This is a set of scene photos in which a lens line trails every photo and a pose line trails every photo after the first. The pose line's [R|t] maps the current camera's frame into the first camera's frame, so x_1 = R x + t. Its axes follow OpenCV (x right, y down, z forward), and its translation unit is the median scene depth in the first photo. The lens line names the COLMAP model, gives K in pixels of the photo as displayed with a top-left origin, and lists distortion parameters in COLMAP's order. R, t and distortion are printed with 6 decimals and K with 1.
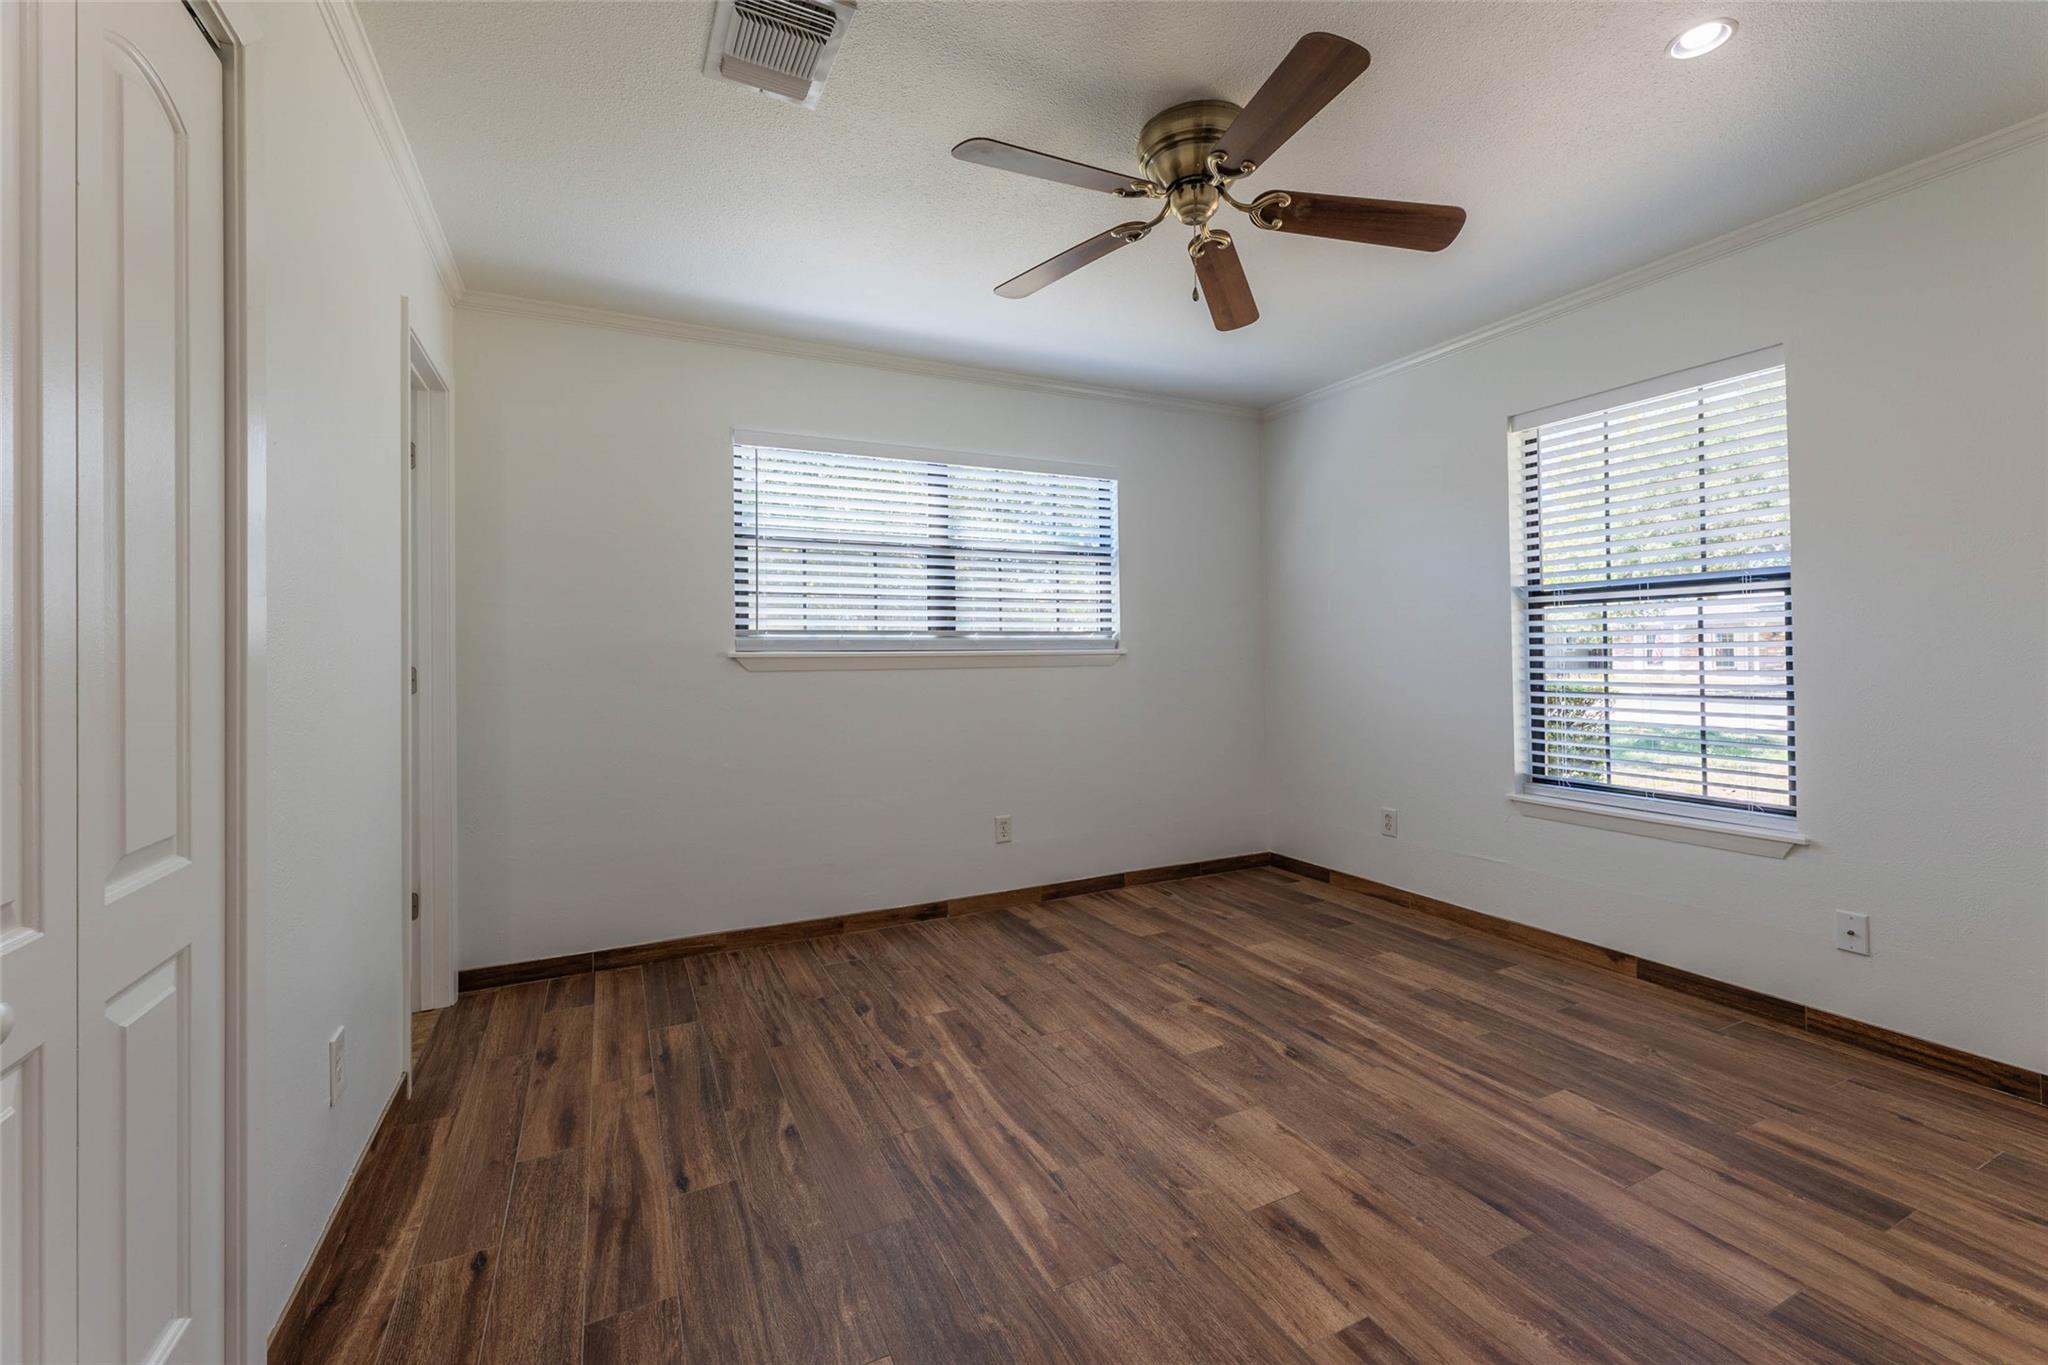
lens RADIAL K [[826.8, 0, 1028.6], [0, 826.8, 663.3], [0, 0, 1]] dist [-0.000985, -0.000249]
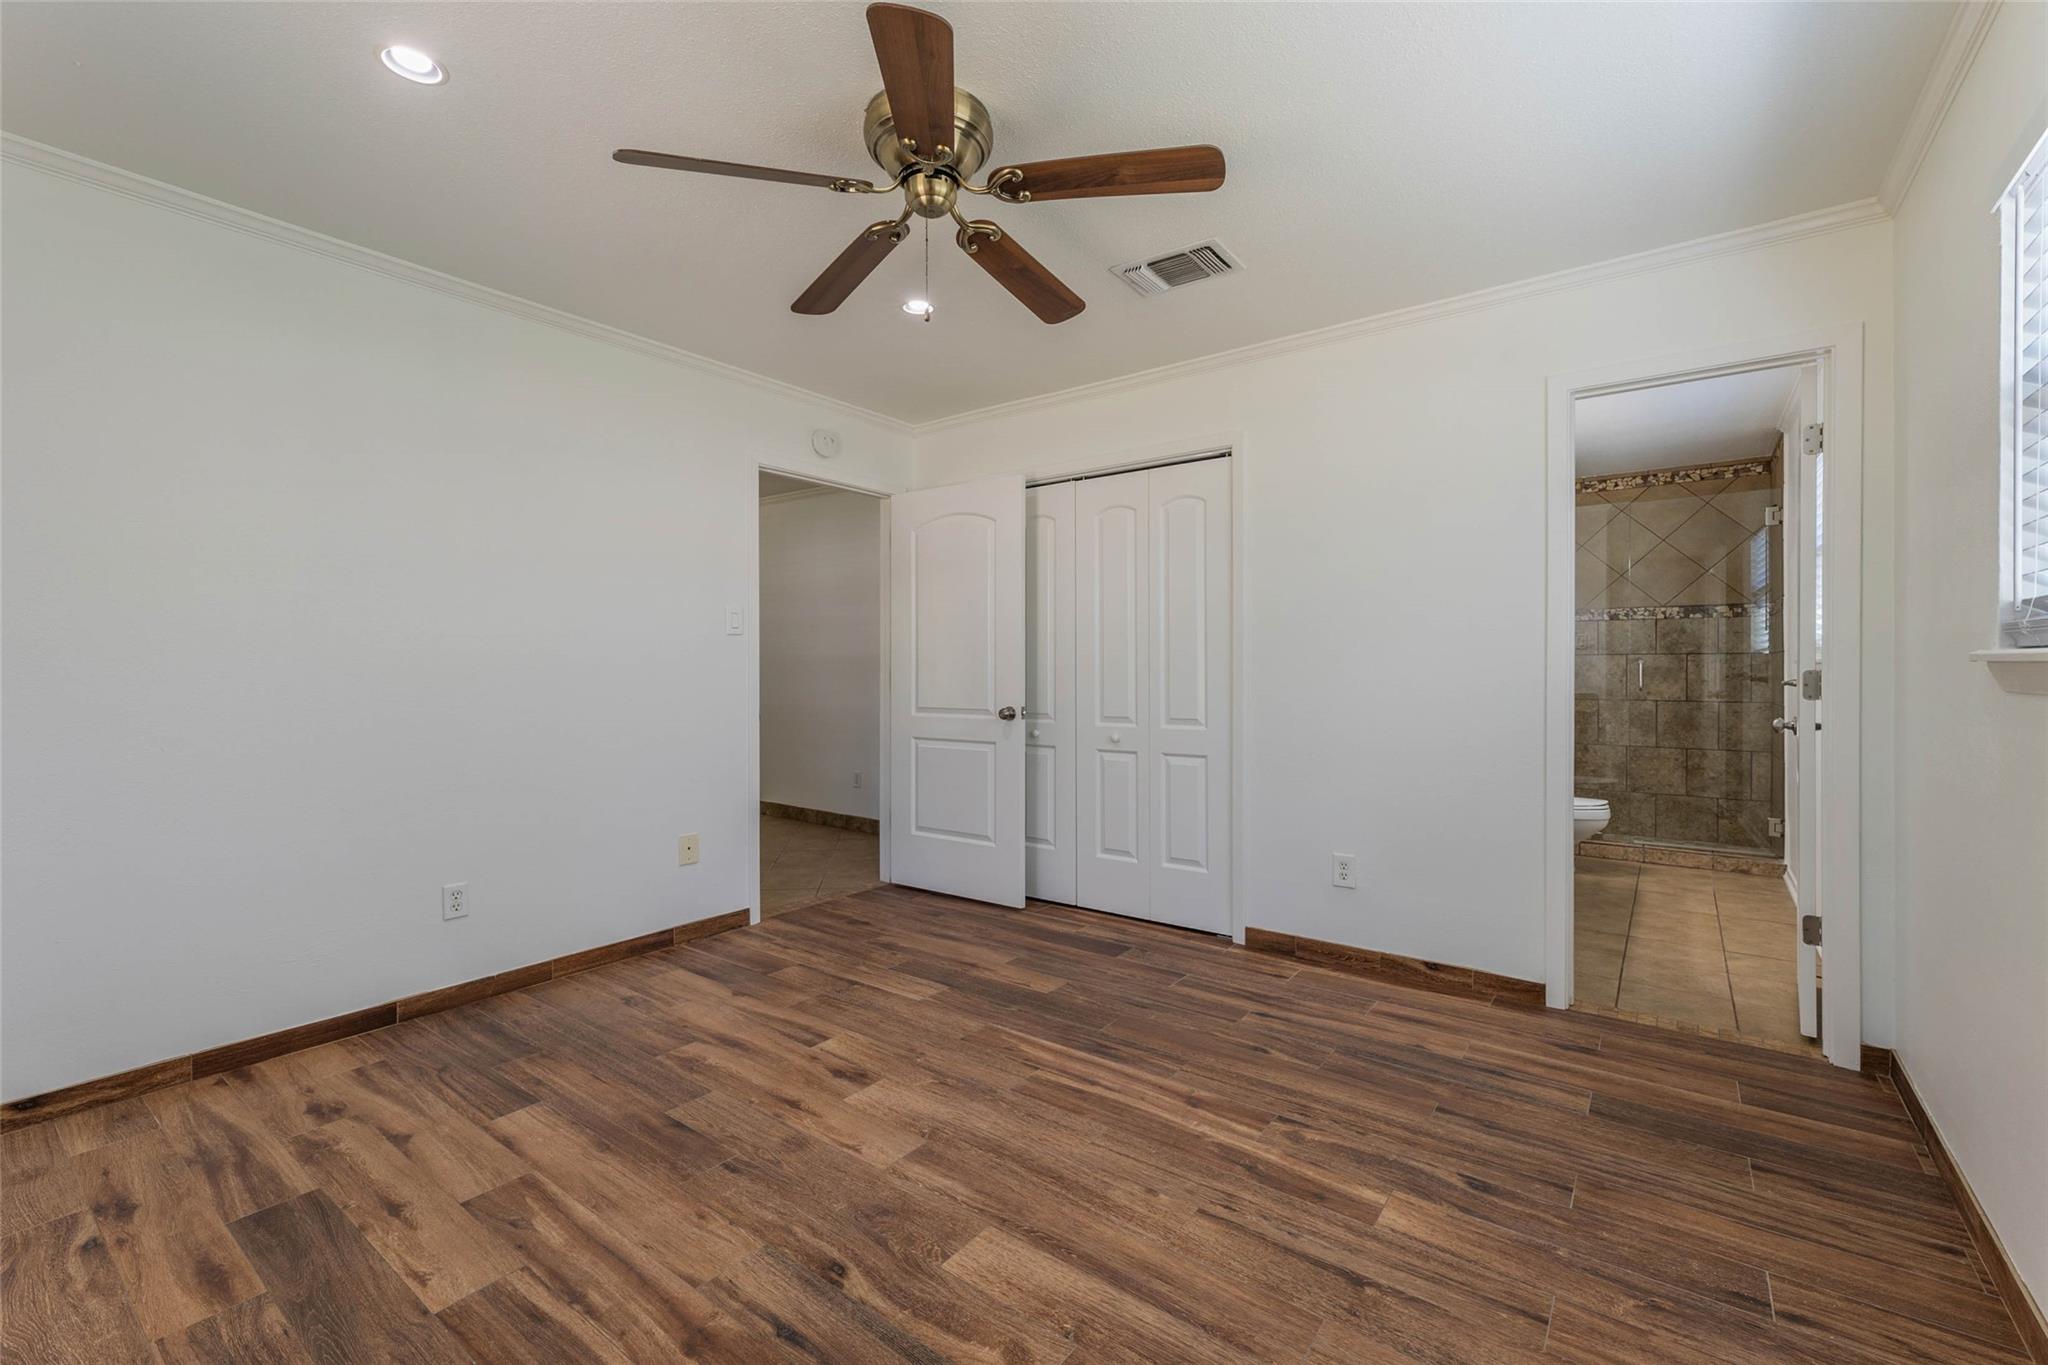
lens RADIAL K [[826.8, 0, 1028.6], [0, 826.8, 663.3], [0, 0, 1]] dist [-0.000985, -0.000249]
pose [[-0.886014, 0.012401, -0.463493, 0.515837], [0.009997, 0.999921, 0.007644, -0.003668], [0.463551, 0.002140, -0.886068, 1.766742]]
